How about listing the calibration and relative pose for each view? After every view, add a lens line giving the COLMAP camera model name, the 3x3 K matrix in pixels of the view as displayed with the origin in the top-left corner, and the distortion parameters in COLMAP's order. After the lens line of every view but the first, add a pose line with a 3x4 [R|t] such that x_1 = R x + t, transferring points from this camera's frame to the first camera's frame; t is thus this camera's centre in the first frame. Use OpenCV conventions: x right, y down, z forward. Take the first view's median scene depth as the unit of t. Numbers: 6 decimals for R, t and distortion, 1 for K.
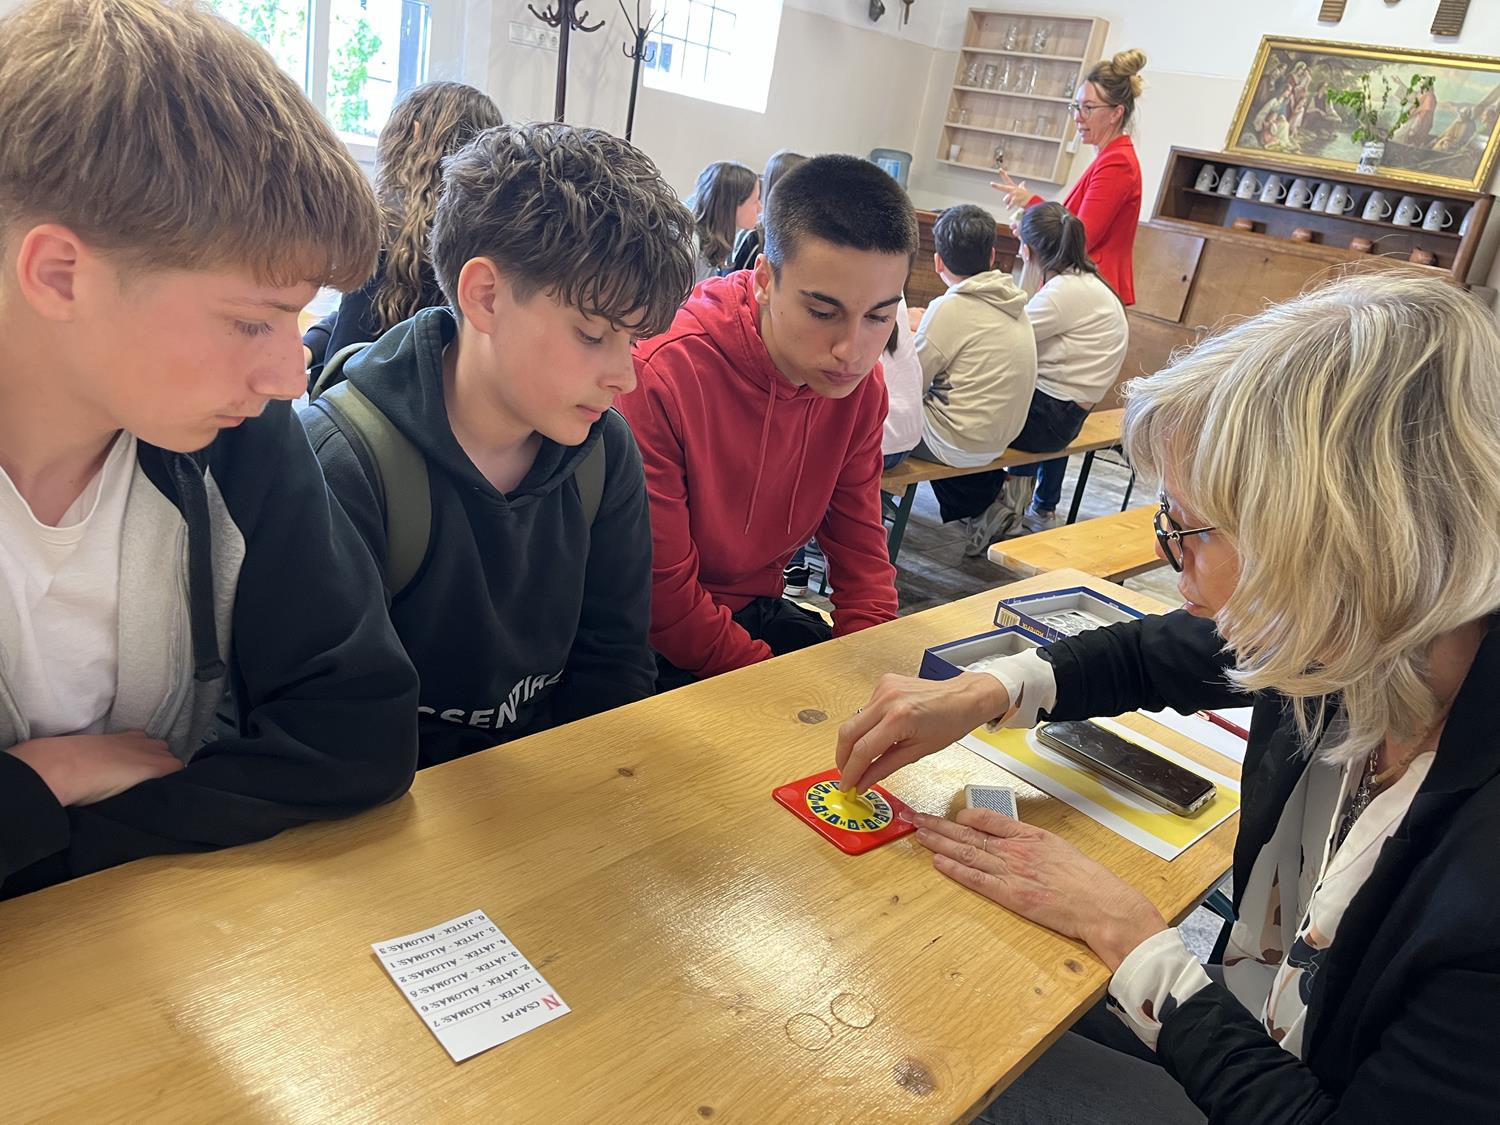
lens RADIAL K [[1134.9, 0, 750.9], [0, 1134.9, 566.1], [0, 0, 1]] dist [0.017639, -0.064307]
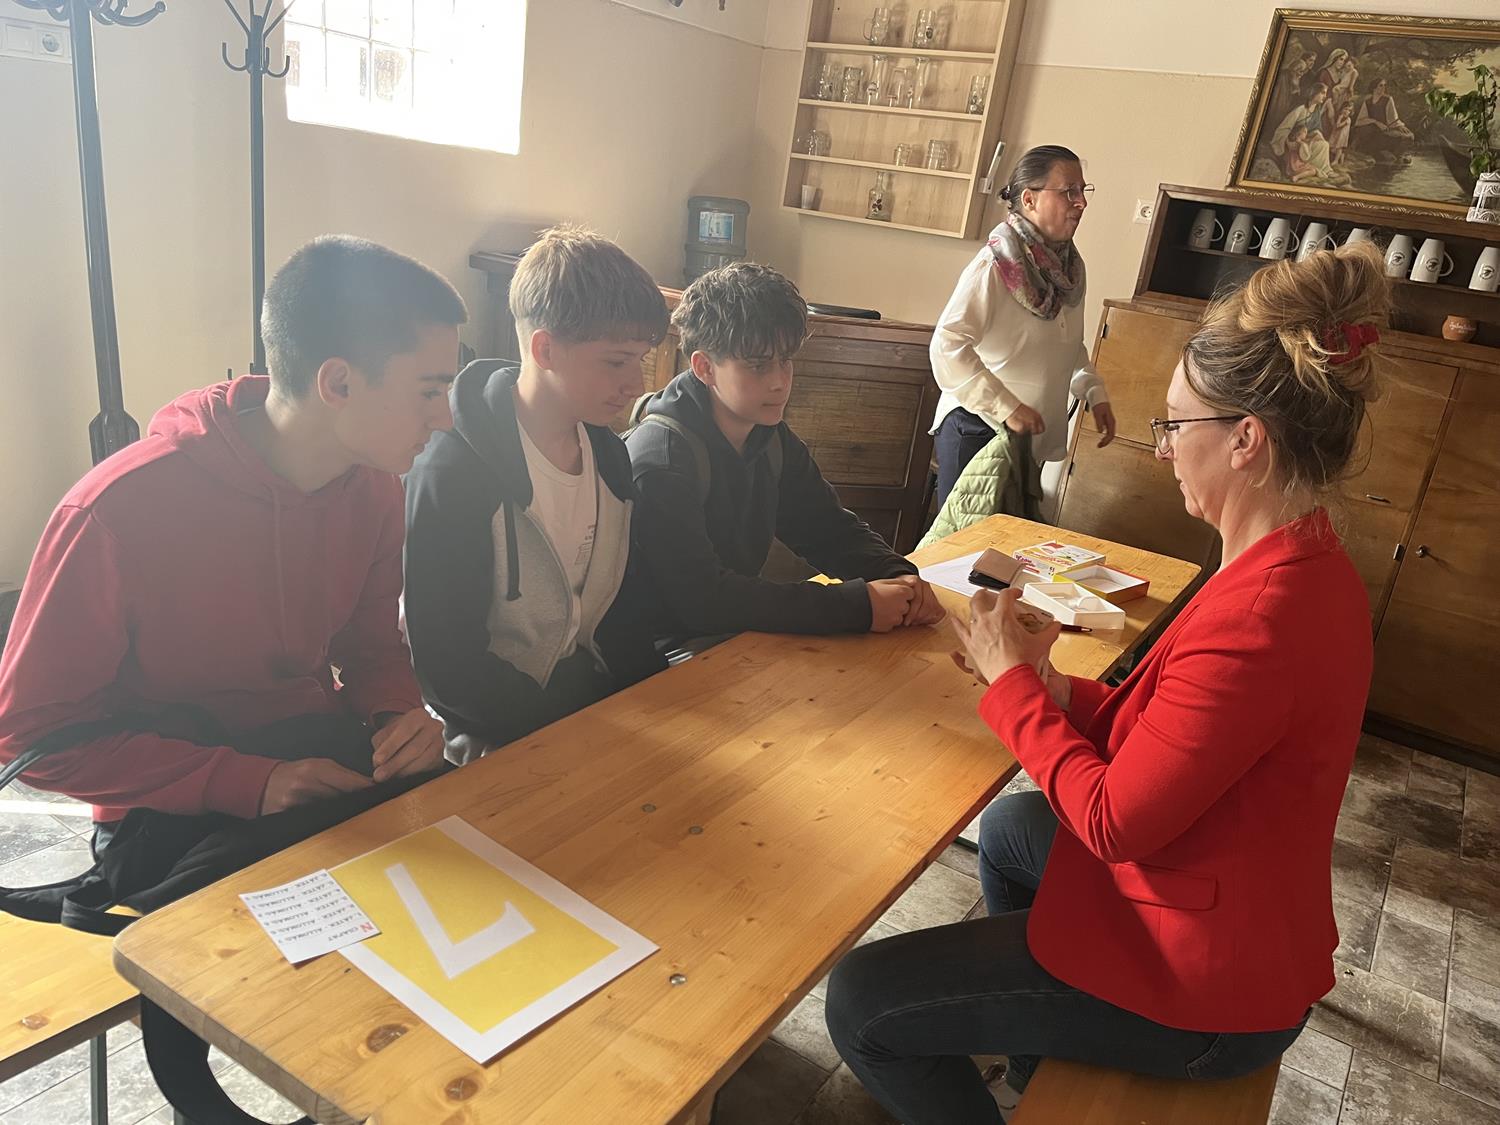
lens RADIAL K [[1134.9, 0, 751.0], [0, 1134.9, 558.6], [0, 0, 1]] dist [0.017639, -0.064307]
pose [[0.985860, -0.087500, 0.142910, 0.033192], [0.089475, 0.995961, -0.007439, -0.177176], [-0.141682, 0.020120, 0.989708, 0.406149]]
